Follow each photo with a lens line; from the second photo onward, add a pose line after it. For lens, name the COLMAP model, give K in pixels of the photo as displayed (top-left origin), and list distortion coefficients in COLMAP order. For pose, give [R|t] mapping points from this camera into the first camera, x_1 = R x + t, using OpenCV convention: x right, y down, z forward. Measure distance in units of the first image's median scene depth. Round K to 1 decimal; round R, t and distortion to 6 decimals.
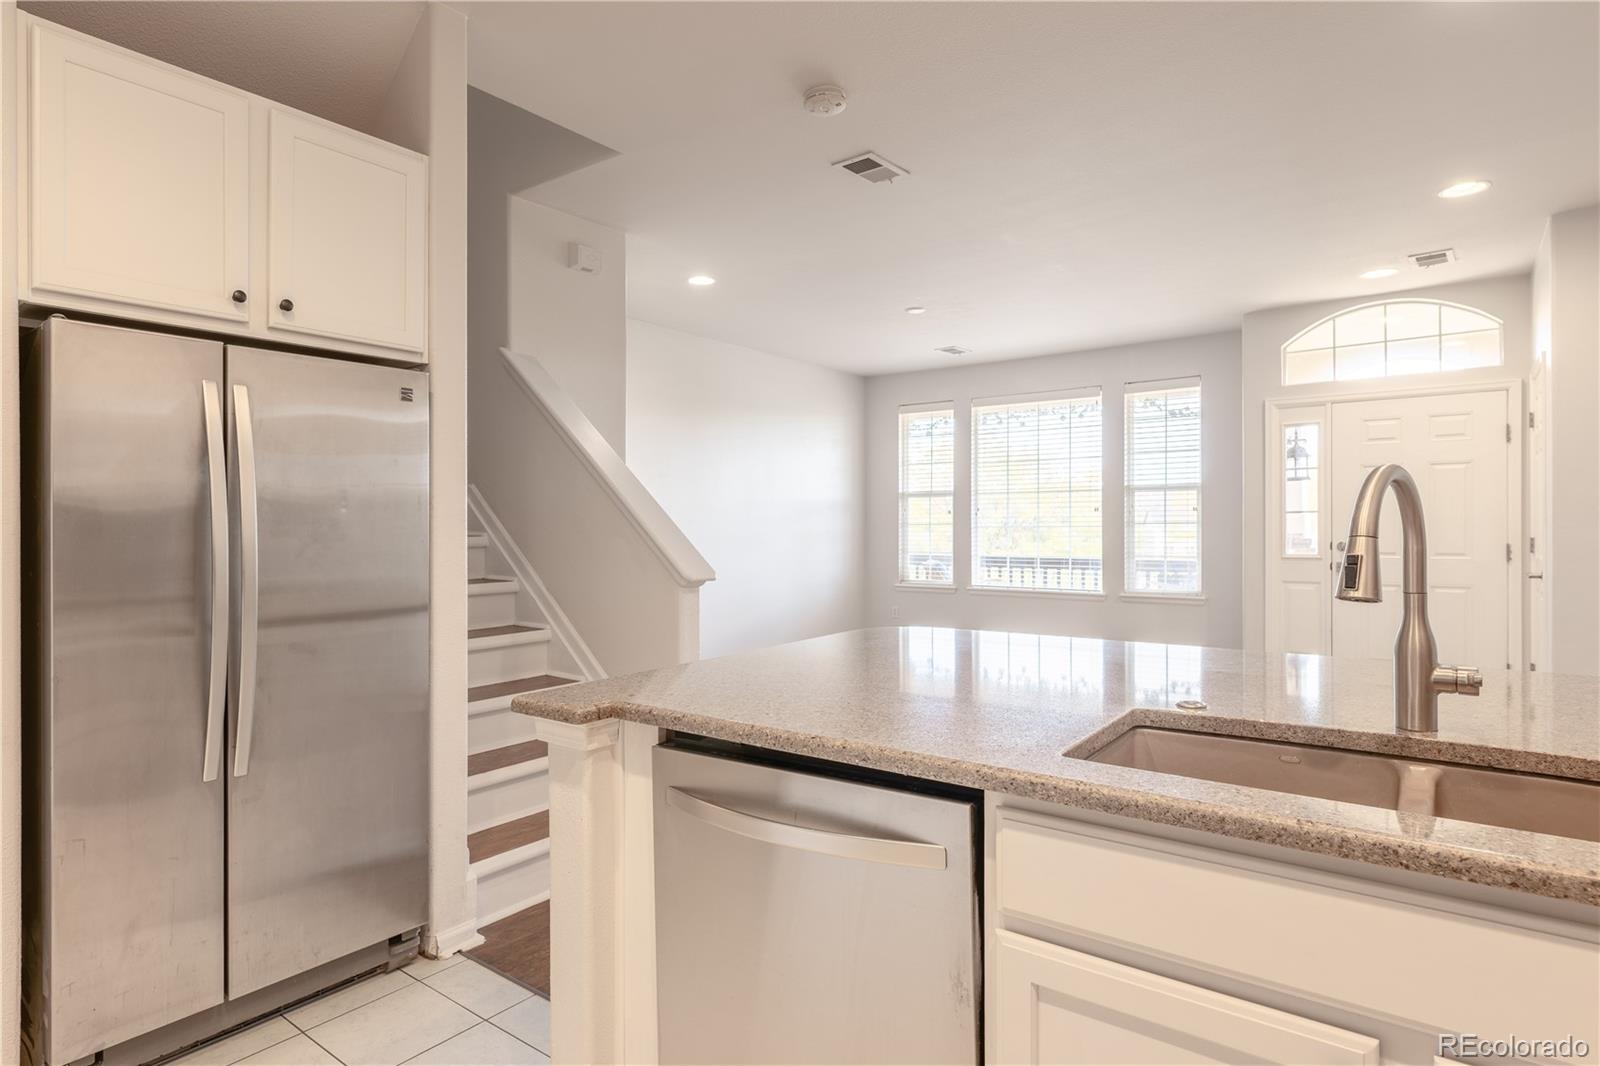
lens RADIAL K [[868.8, 0, 761.2], [0, 868.8, 531.2], [0, 0, 1]] dist [0.002480, 0.000383]
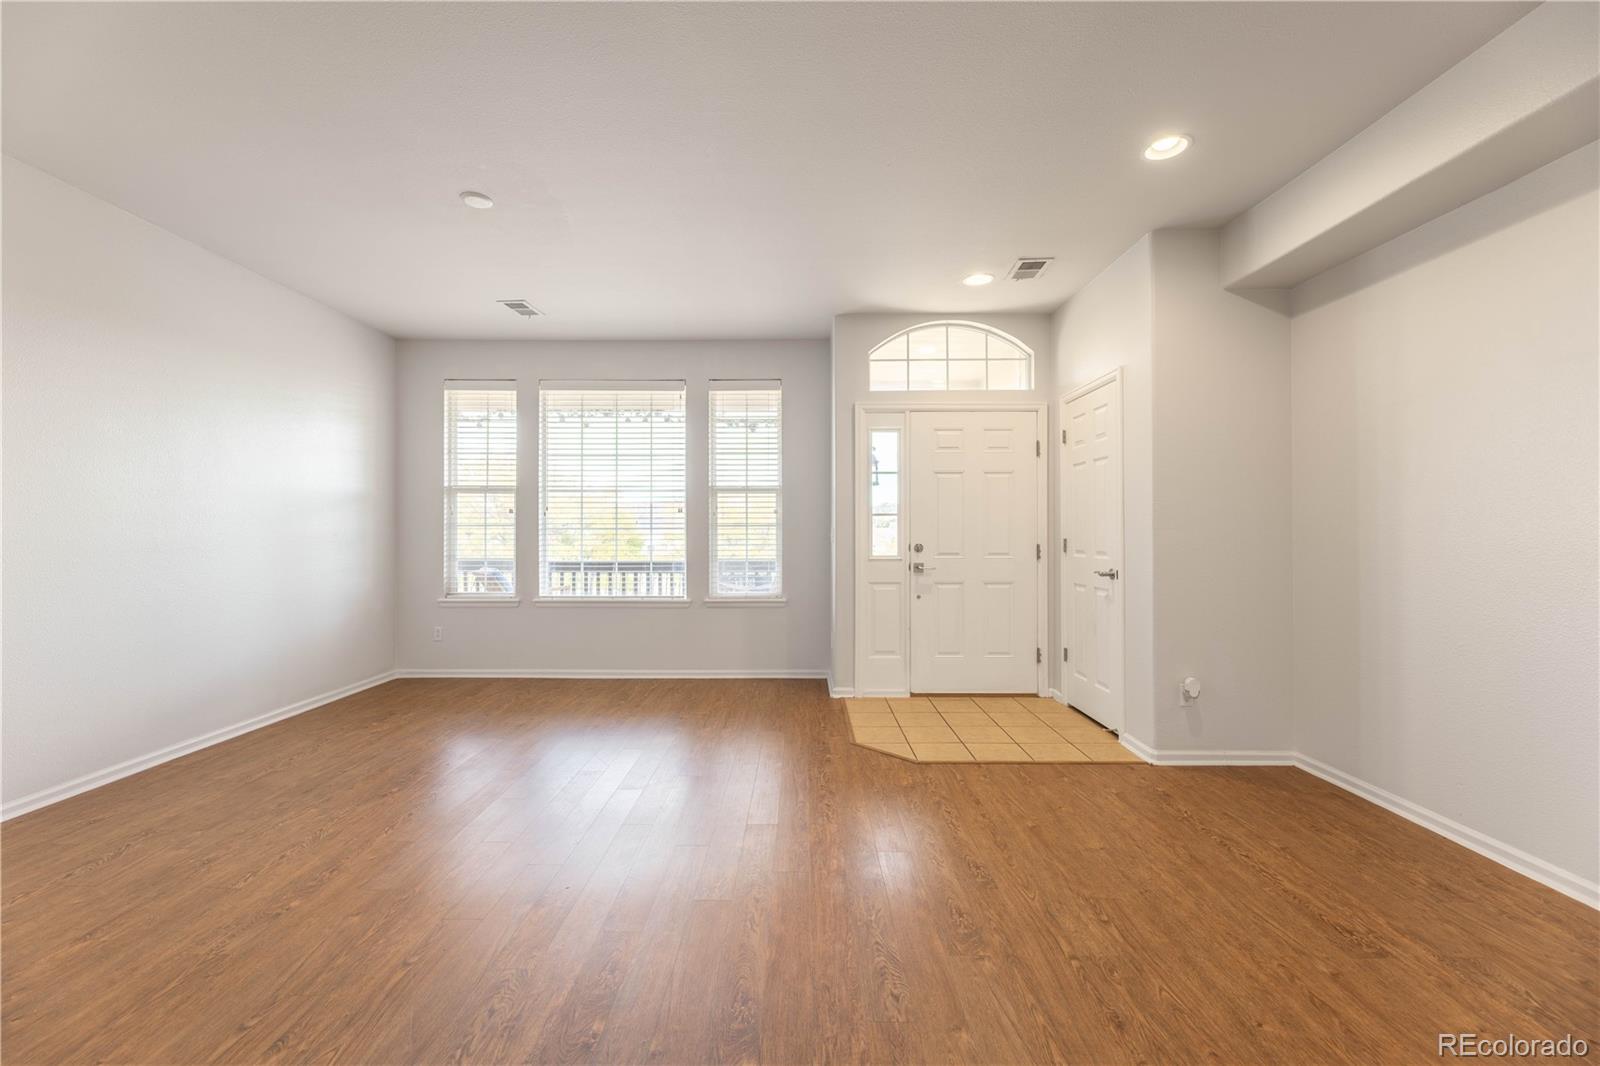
lens RADIAL K [[643.4, 0, 795.6], [0, 643.4, 533.1], [0, 0, 1]] dist [-0.004566, 0.000749]
pose [[0.788431, 0.001746, 0.615121, 0.077955], [0.000200, 0.999995, -0.003096, 0.002164], [-0.615124, 0.002564, 0.788426, 0.524463]]
